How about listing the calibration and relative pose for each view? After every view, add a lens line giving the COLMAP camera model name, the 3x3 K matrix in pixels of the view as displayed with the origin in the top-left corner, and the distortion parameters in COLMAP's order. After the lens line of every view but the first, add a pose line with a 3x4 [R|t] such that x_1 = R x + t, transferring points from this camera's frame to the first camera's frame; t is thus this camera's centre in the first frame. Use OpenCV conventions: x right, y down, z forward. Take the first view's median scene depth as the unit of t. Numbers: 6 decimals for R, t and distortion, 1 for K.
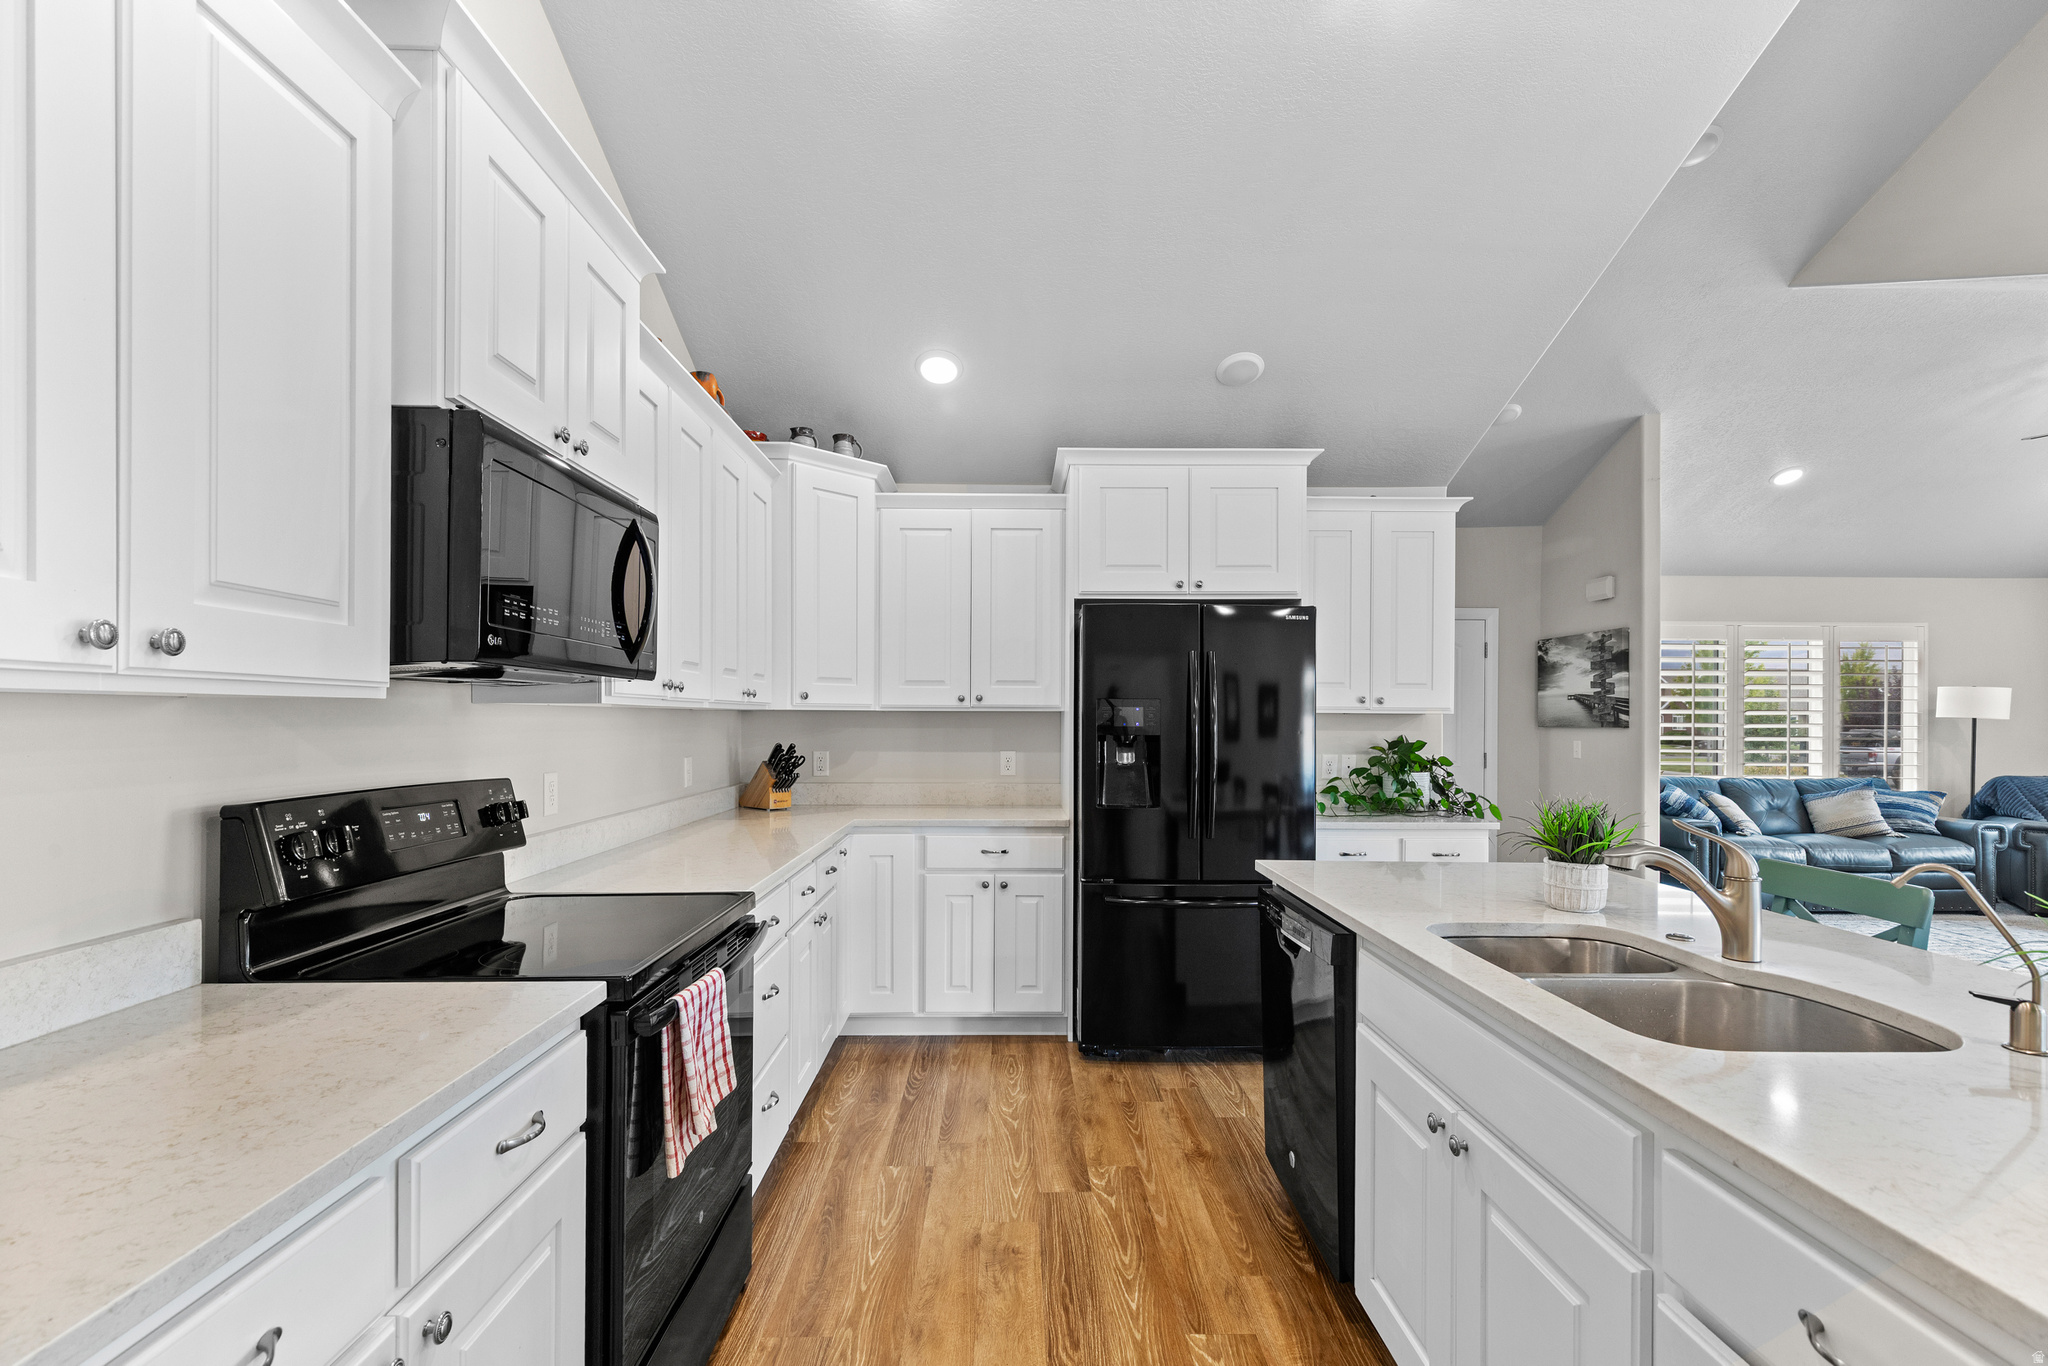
lens RADIAL K [[928.6, 0, 1023.1], [0, 928.6, 720.2], [0, 0, 1]] dist [0.007165, -0.000677]
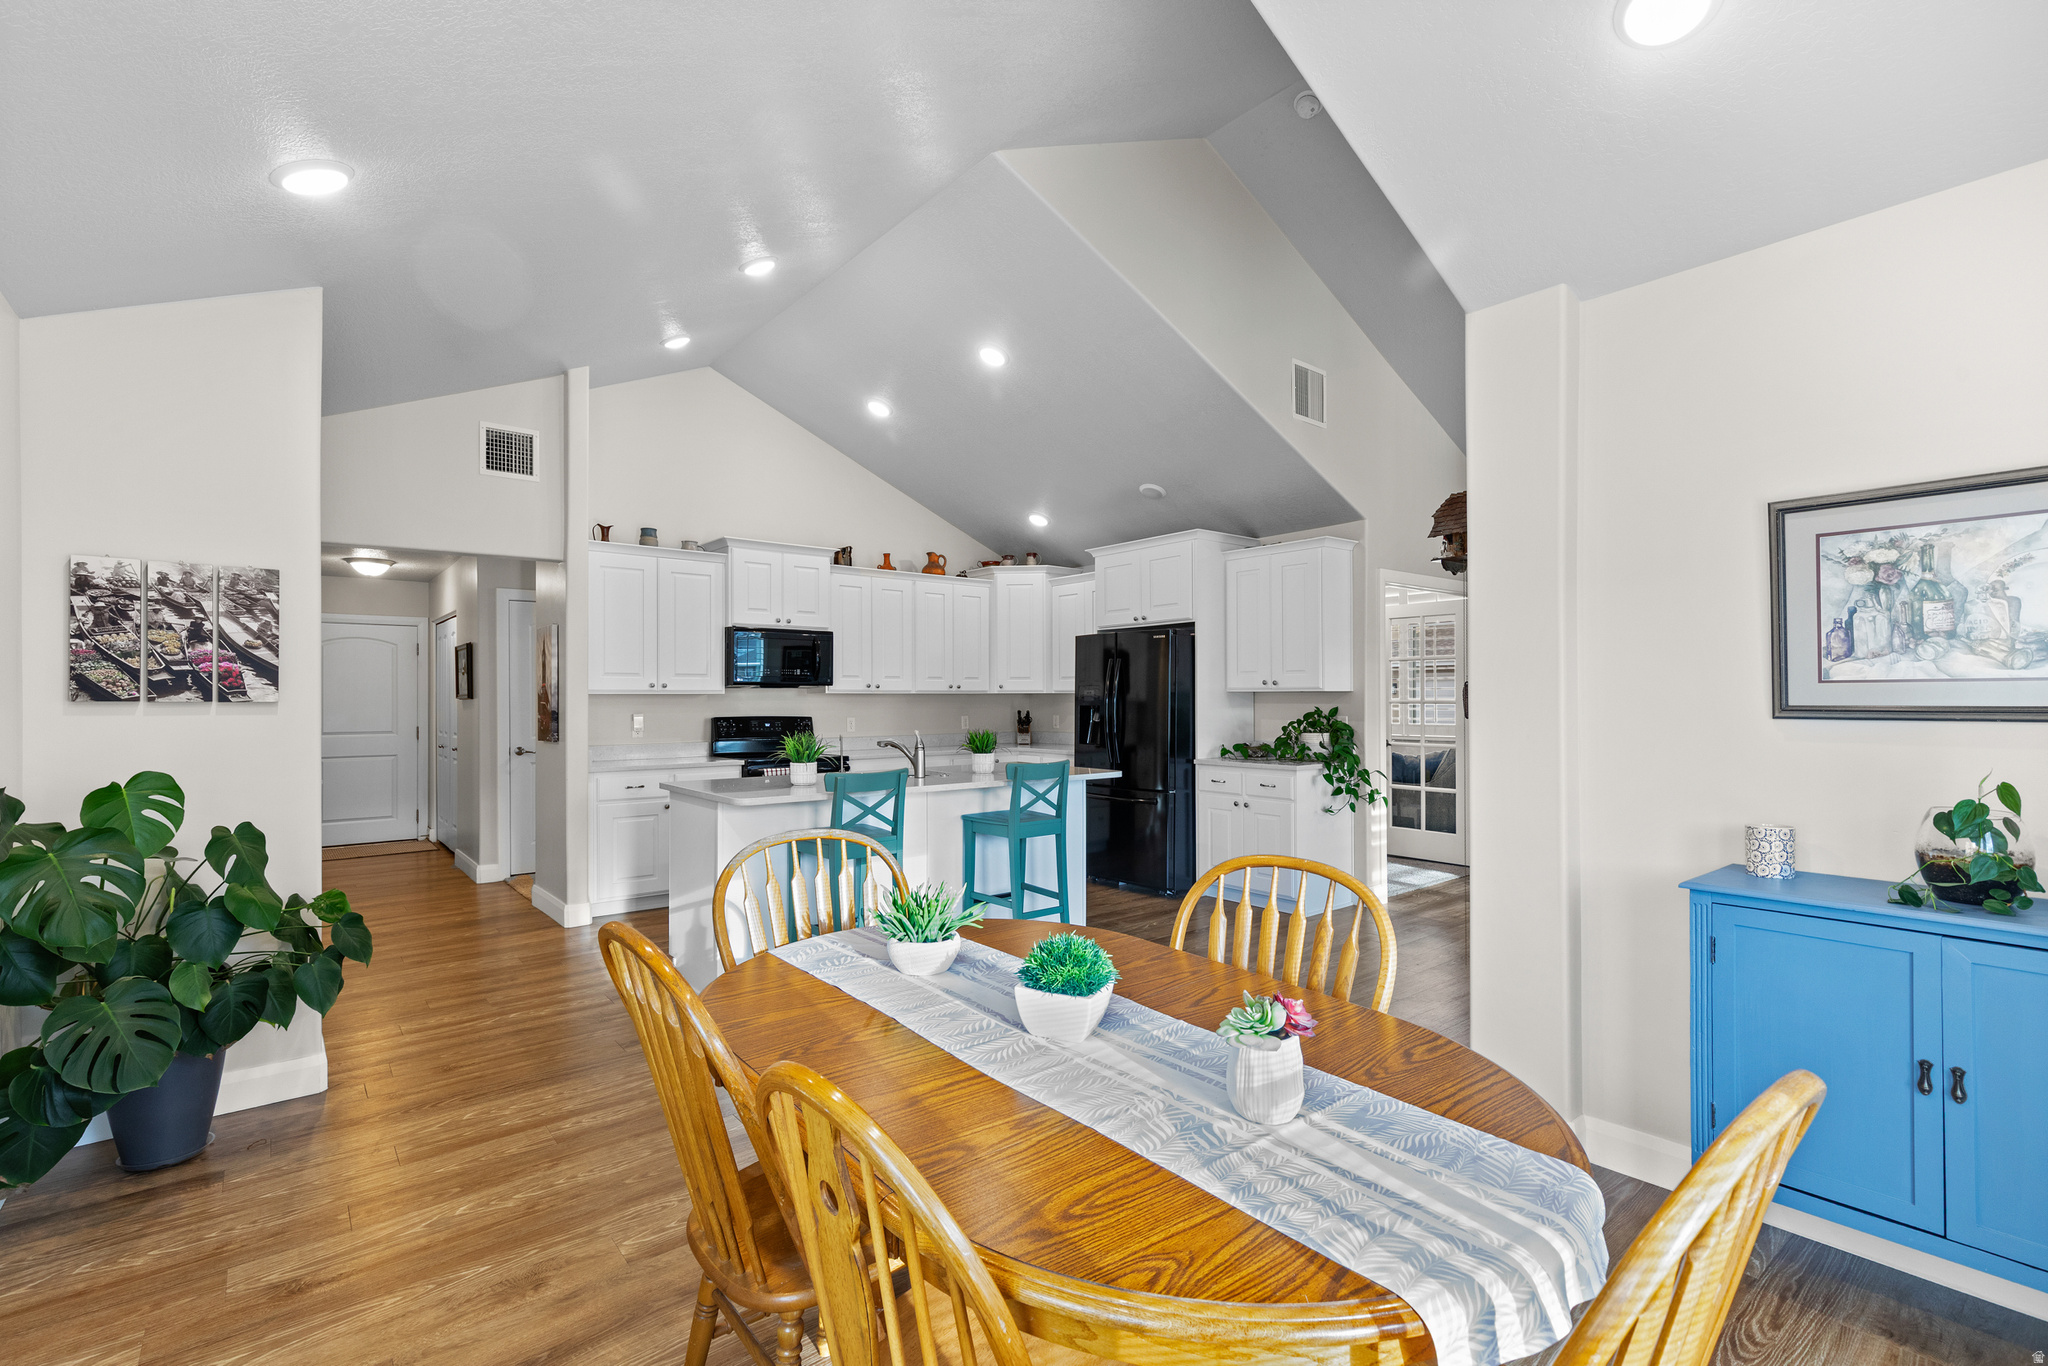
lens RADIAL K [[935.4, 0, 1024.0], [0, 935.4, 683.0], [0, 0, 1]] dist [0.002752, 0.000035]
pose [[0.619469, -0.019641, -0.784775, 1.409206], [0.004438, 0.999759, -0.021519, 0.010295], [0.785008, 0.009848, 0.619407, -0.243741]]
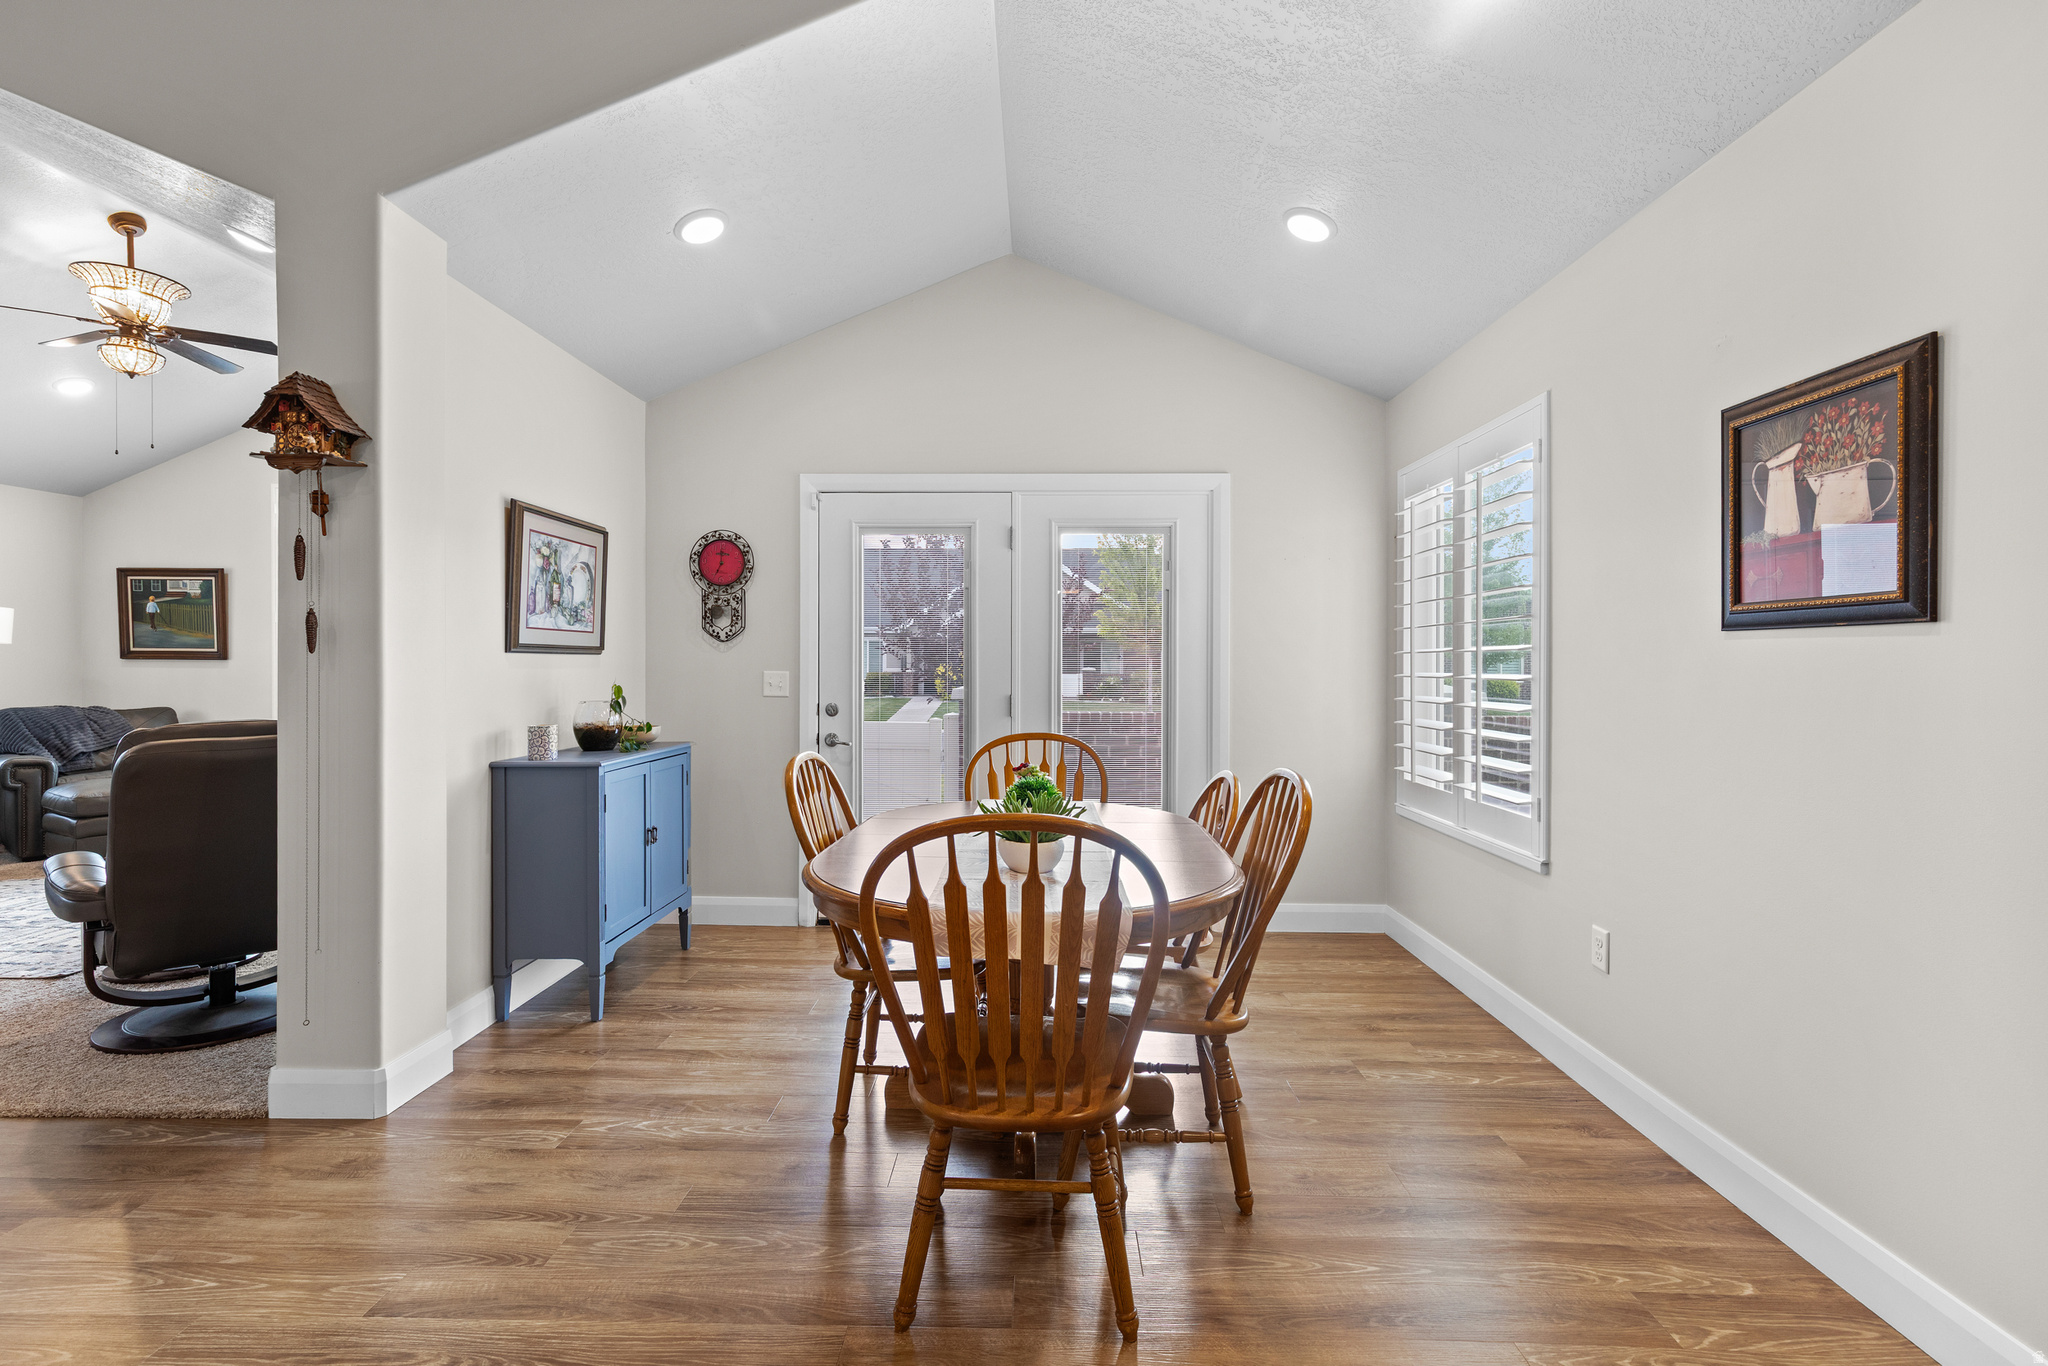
lens RADIAL K [[938.3, 0, 1019.6], [0, 938.3, 662.2], [0, 0, 1]] dist [0.008847, -0.000073]
pose [[0.031953, -0.003193, 0.999484, 0.361157], [0.002284, 0.999993, 0.003121, 0.030584], [-0.999487, 0.002183, 0.031960, 0.028381]]
